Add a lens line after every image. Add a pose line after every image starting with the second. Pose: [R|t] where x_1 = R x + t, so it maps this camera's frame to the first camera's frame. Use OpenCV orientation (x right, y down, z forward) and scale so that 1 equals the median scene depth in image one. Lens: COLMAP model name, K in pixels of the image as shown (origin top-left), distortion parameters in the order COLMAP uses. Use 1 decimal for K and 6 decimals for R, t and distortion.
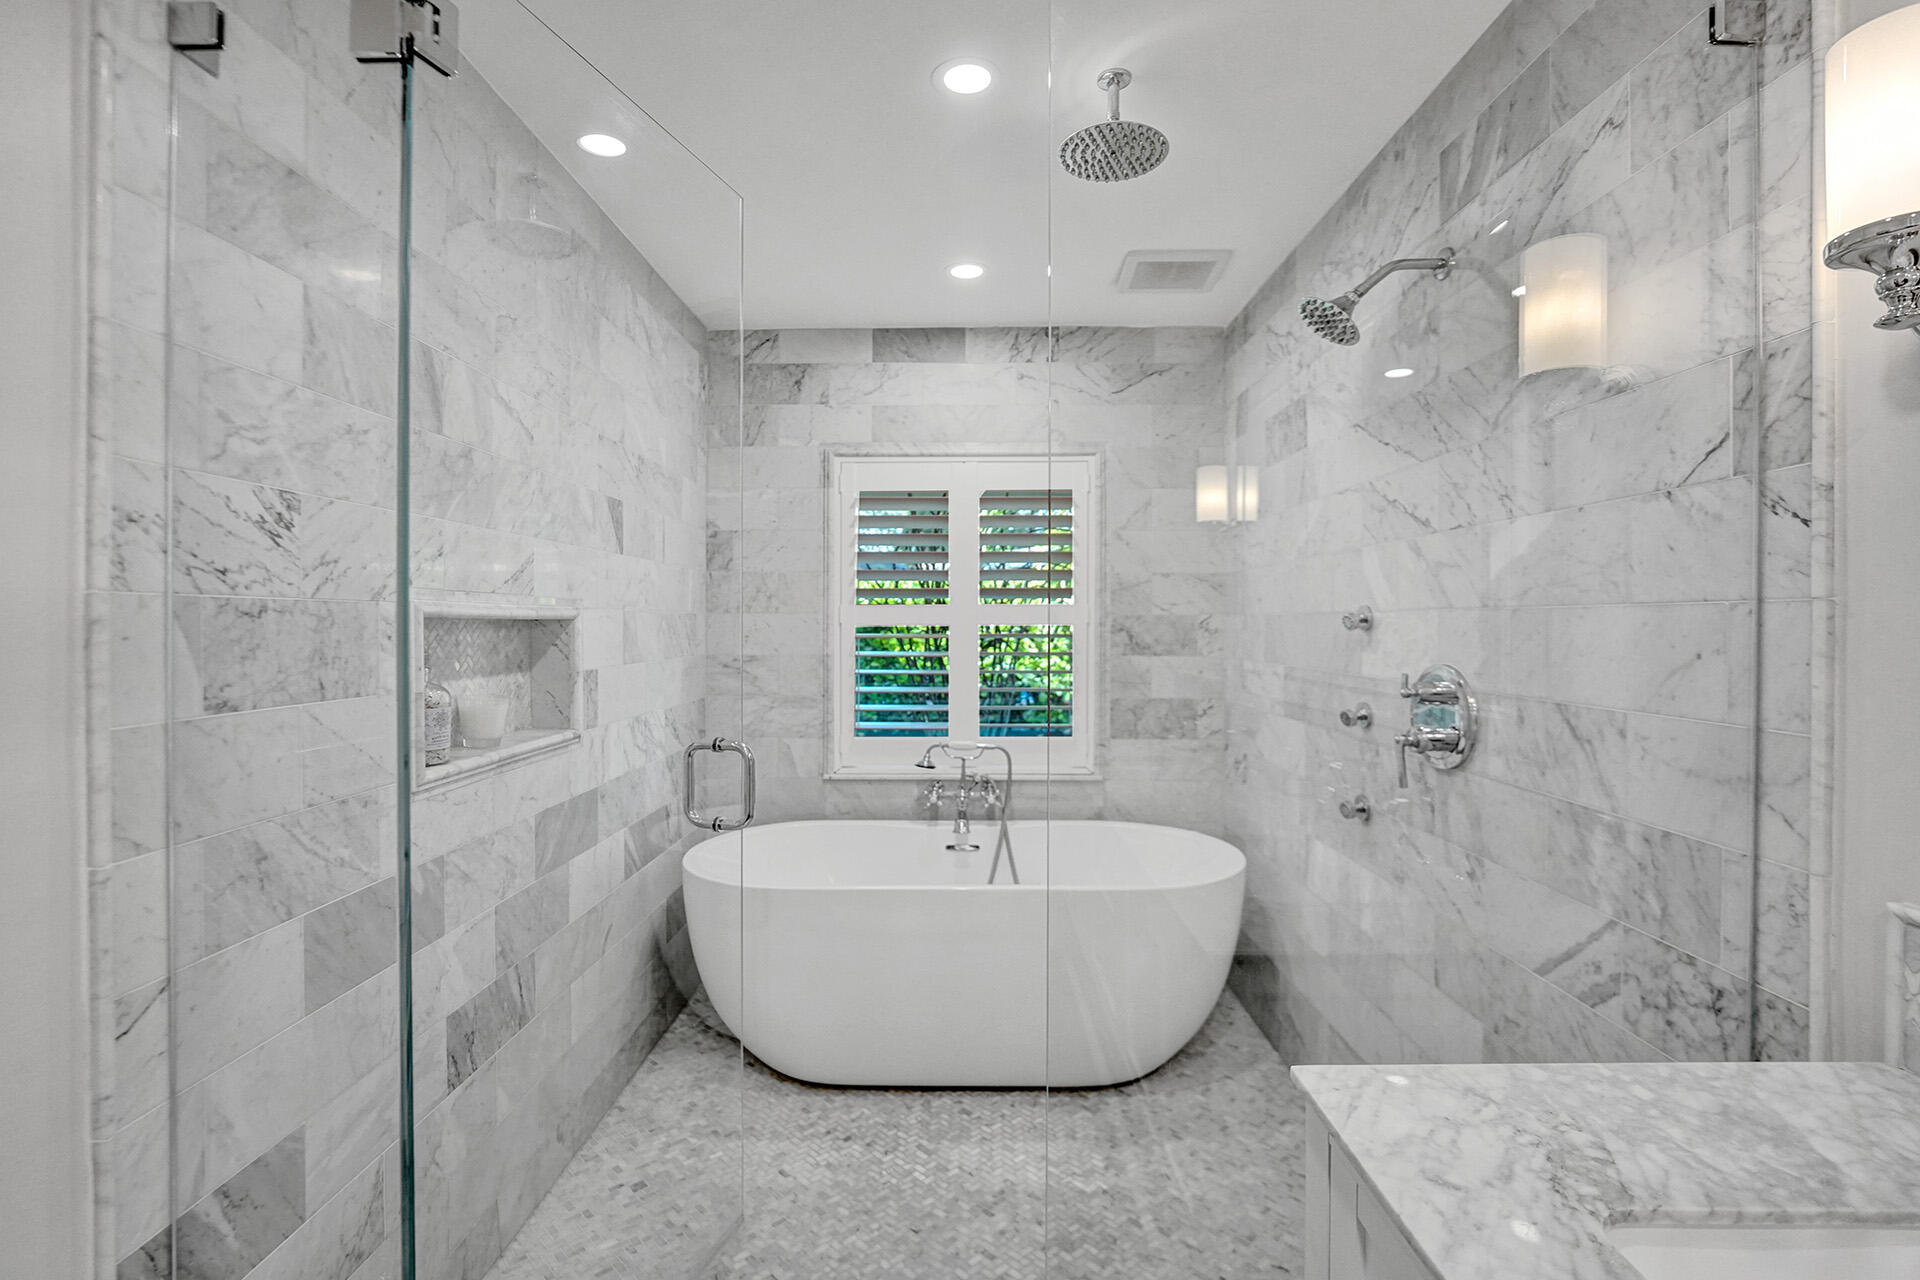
lens RADIAL K [[889.1, 0, 967.3], [0, 889.1, 628.0], [0, 0, 1]] dist [-0.028353, 0.001219]
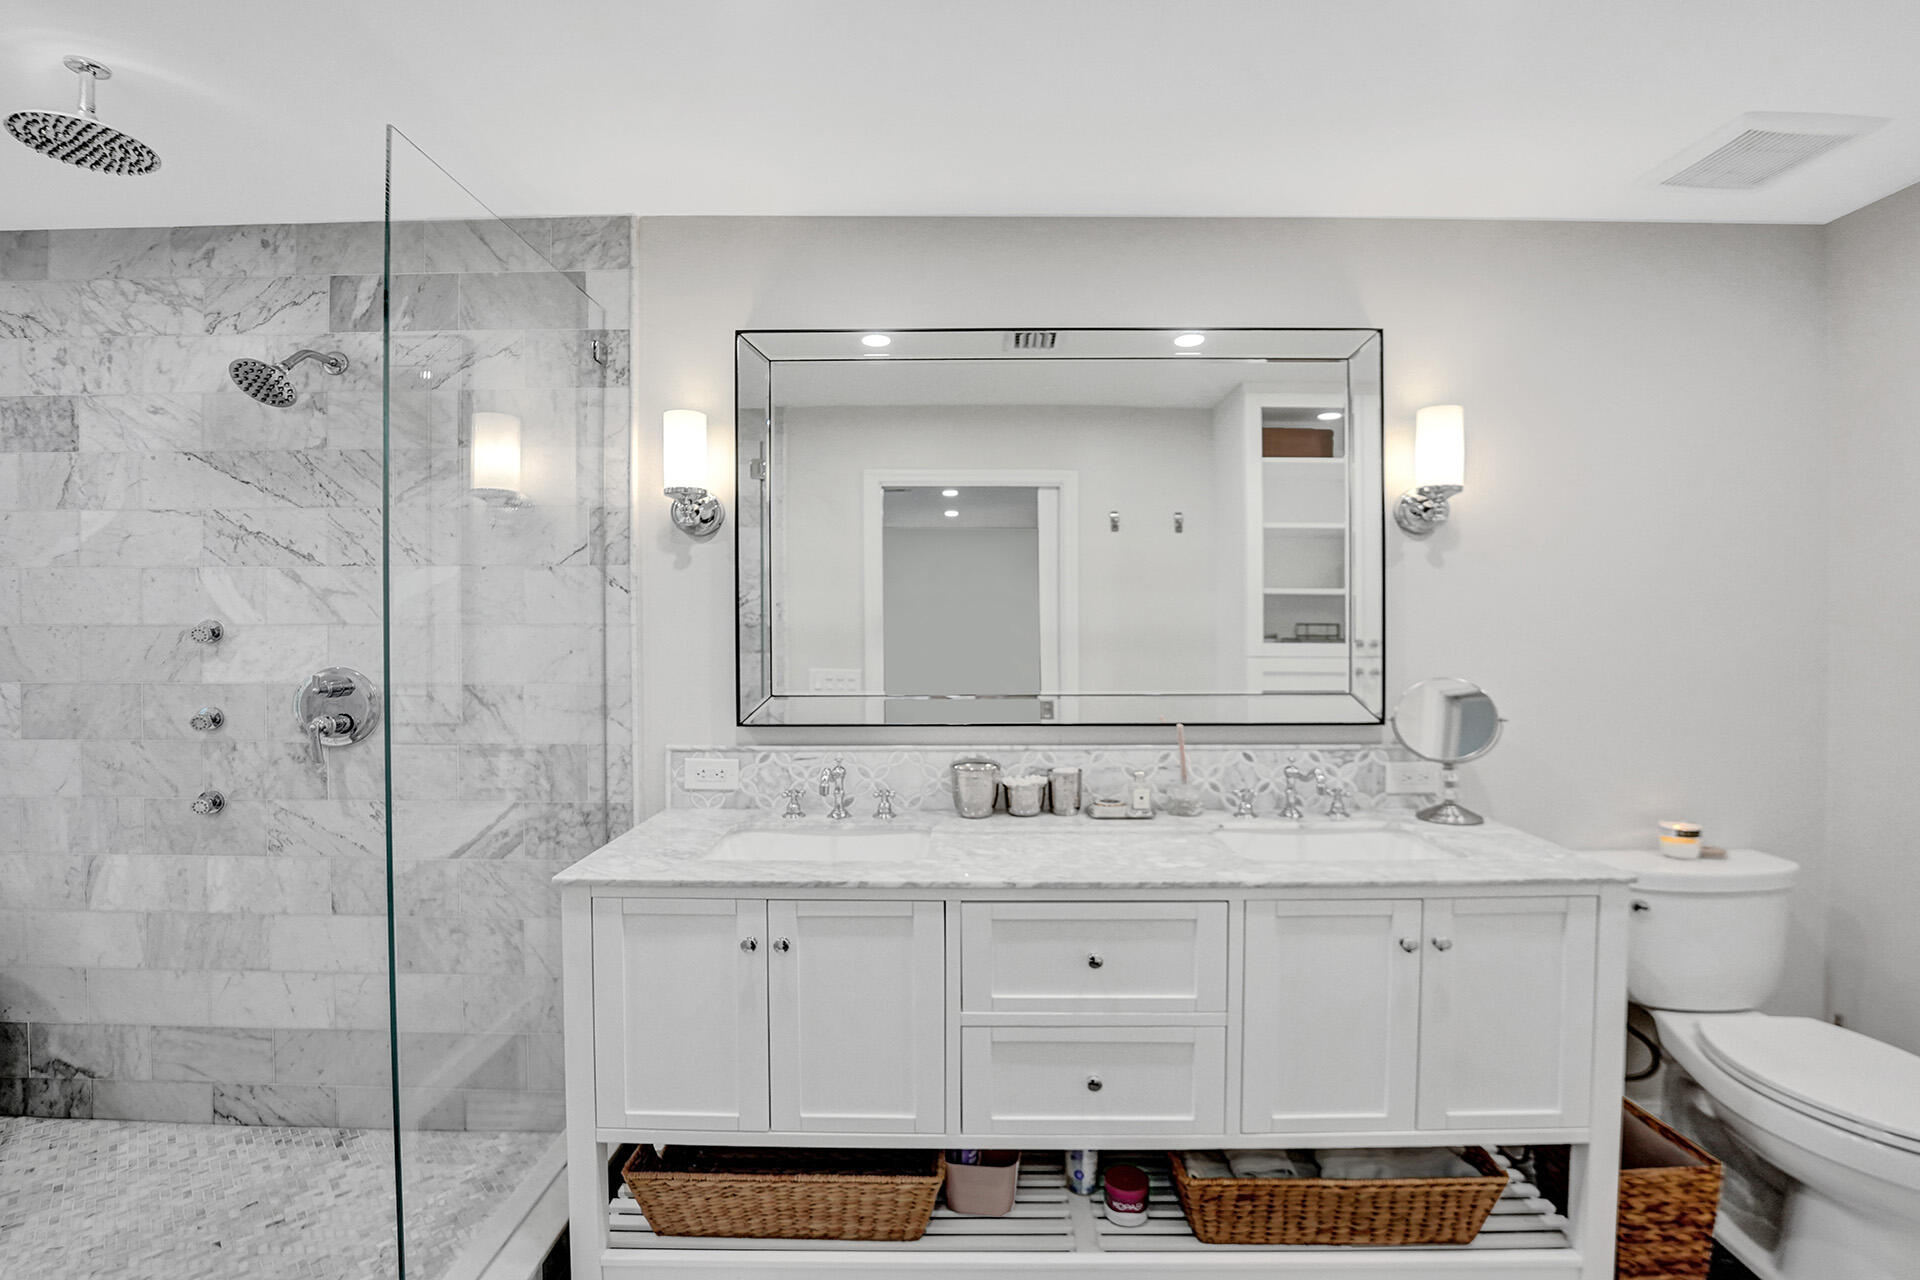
lens RADIAL K [[889.1, 0, 967.3], [0, 889.1, 628.0], [0, 0, 1]] dist [-0.028353, 0.001219]
pose [[-0.012636, -0.005491, 0.999905, -1.182414], [0.008096, 0.999952, 0.005594, -0.026214], [-0.999887, 0.008166, -0.012591, 0.111726]]
